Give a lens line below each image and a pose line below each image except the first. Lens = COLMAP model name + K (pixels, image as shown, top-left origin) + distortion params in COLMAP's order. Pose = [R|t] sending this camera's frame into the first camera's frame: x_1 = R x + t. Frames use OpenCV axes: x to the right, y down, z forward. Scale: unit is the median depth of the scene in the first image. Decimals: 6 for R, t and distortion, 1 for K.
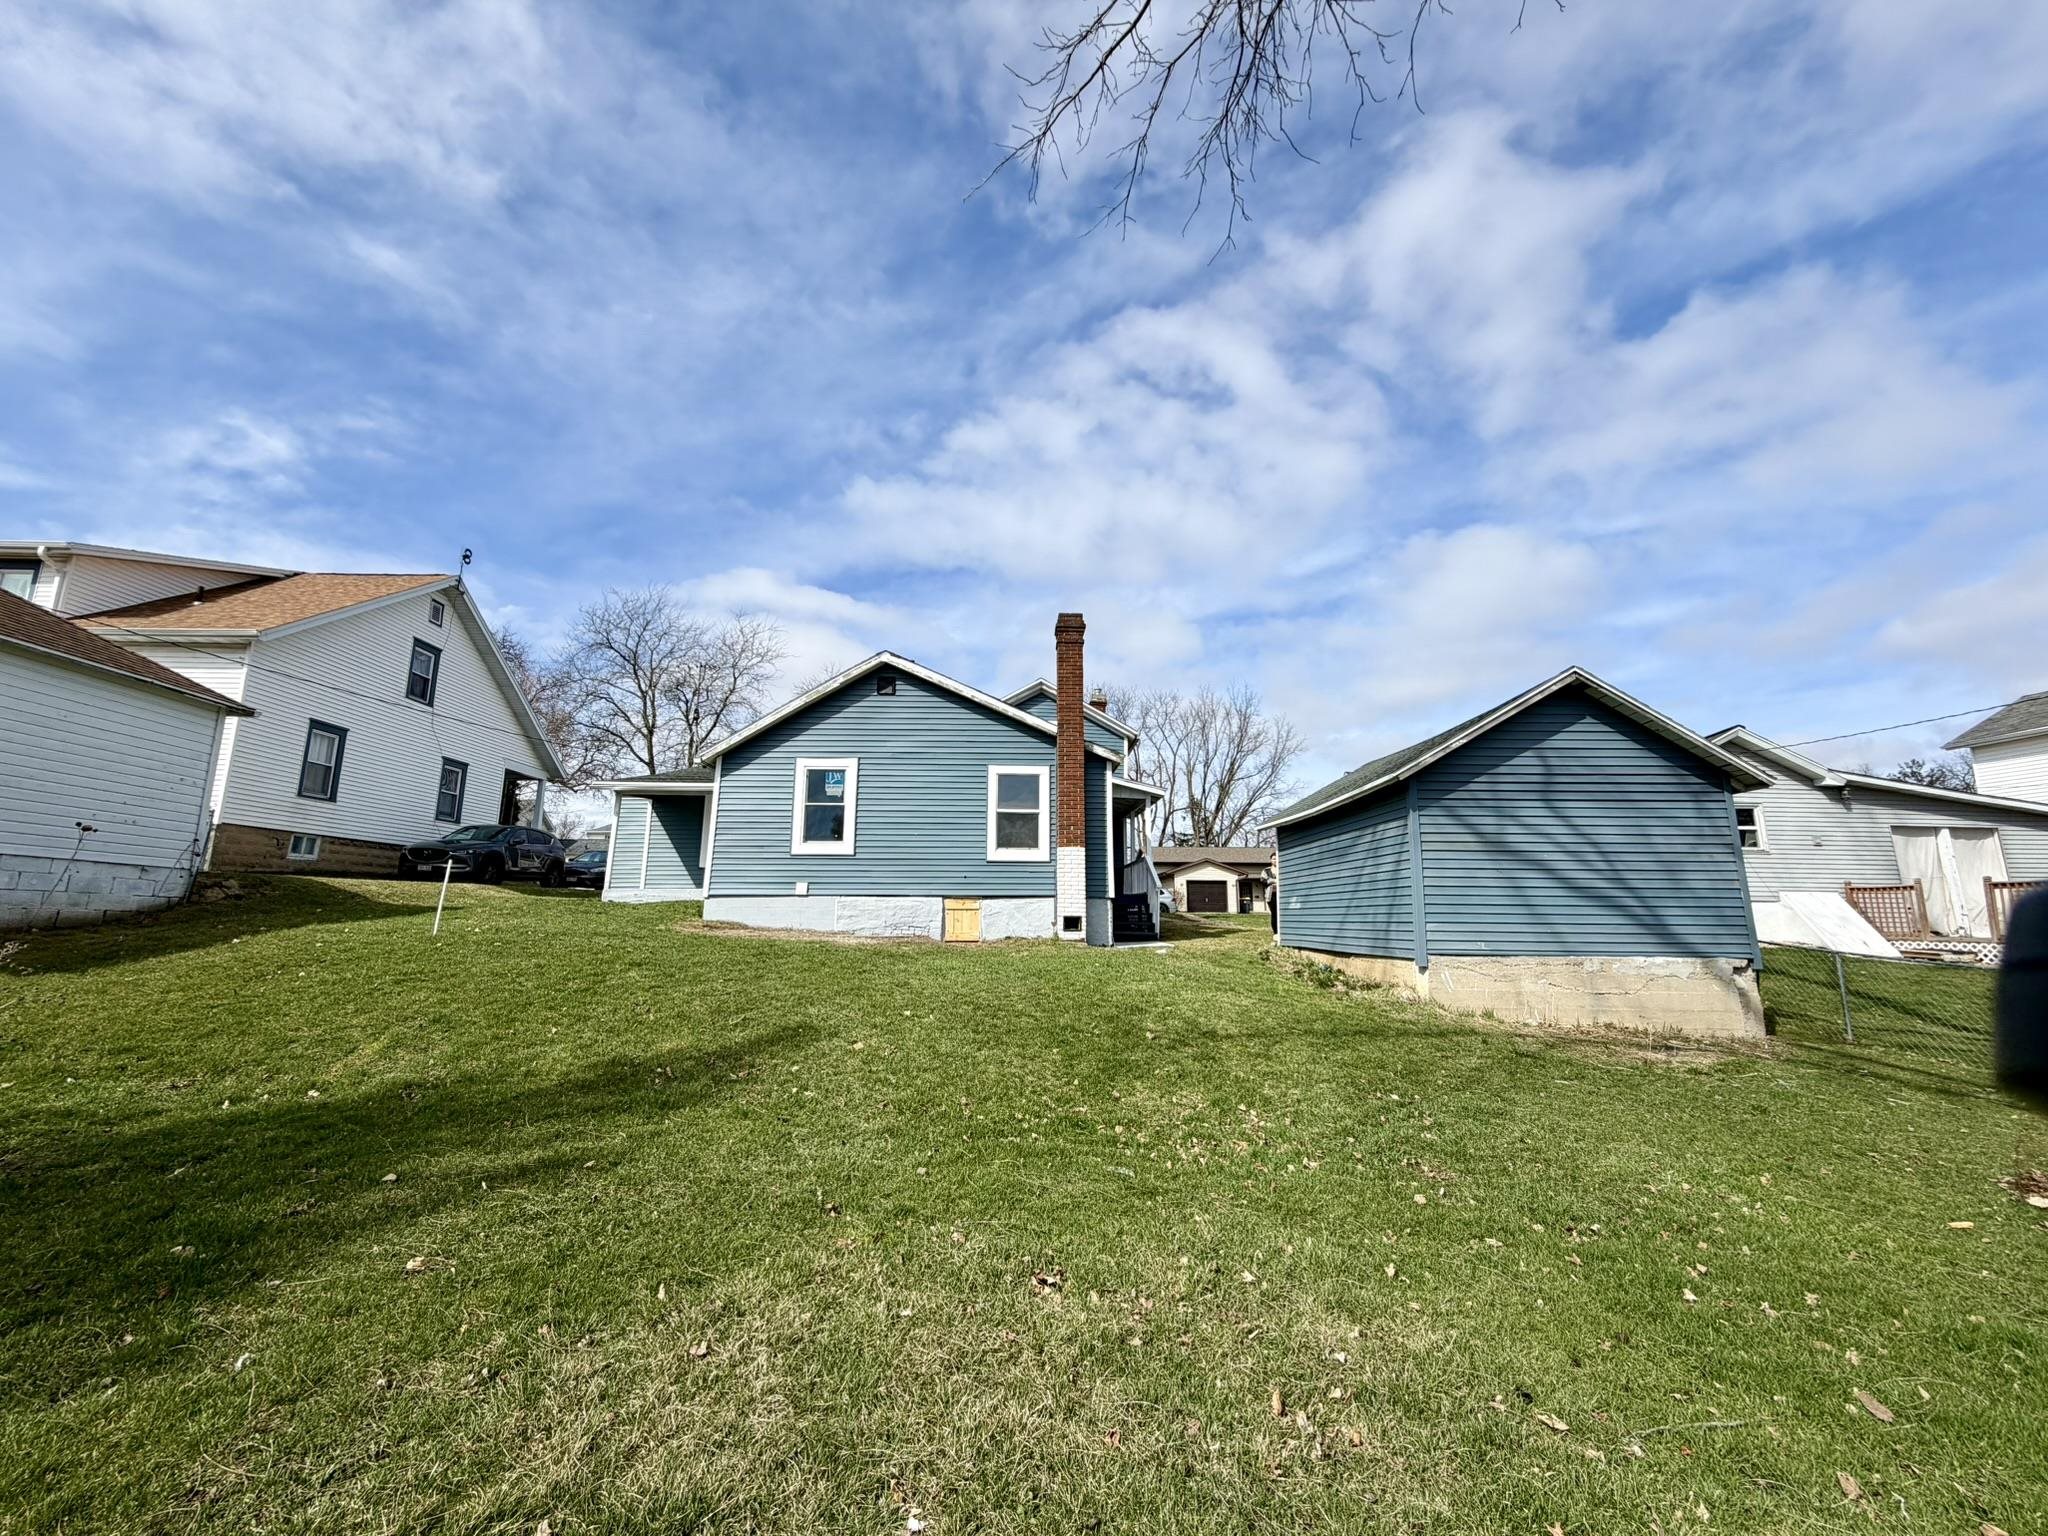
lens RADIAL K [[814.8, 0, 1020.0], [0, 814.8, 771.4], [0, 0, 1]] dist [0.000578, 0.000122]
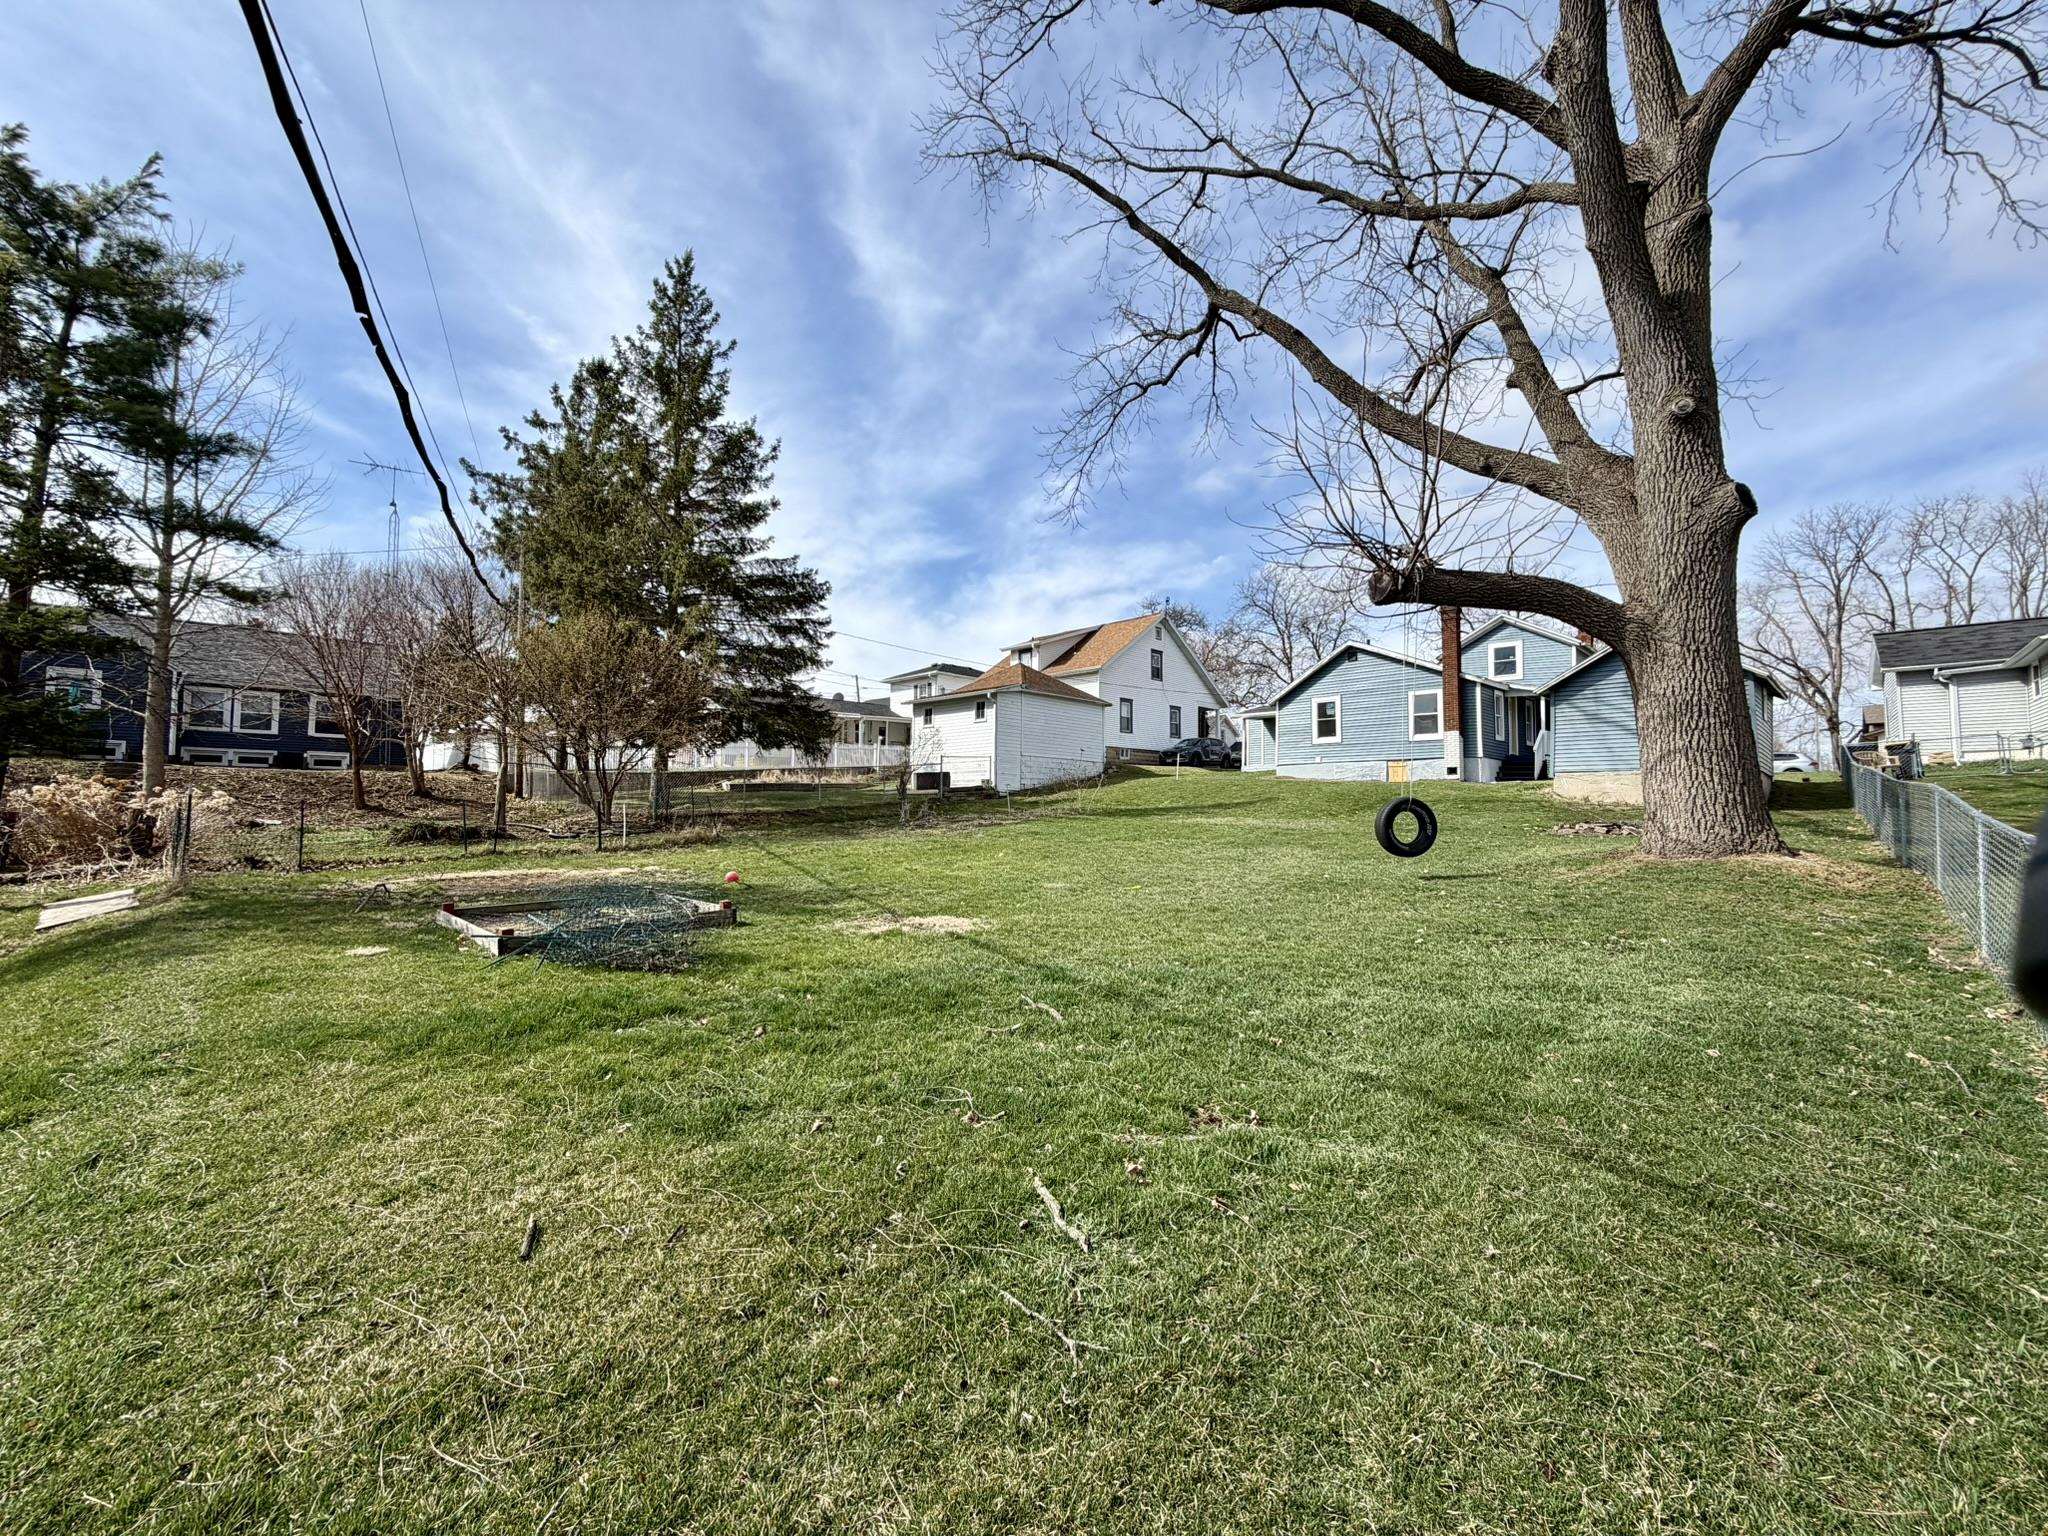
lens RADIAL K [[814.8, 0, 1020.0], [0, 814.8, 771.4], [0, 0, 1]] dist [0.000578, 0.000122]
pose [[0.695139, -0.037584, -0.717892, 0.553339], [0.130486, 0.988640, 0.074591, -0.066673], [0.706933, -0.145526, 0.692147, -0.792475]]
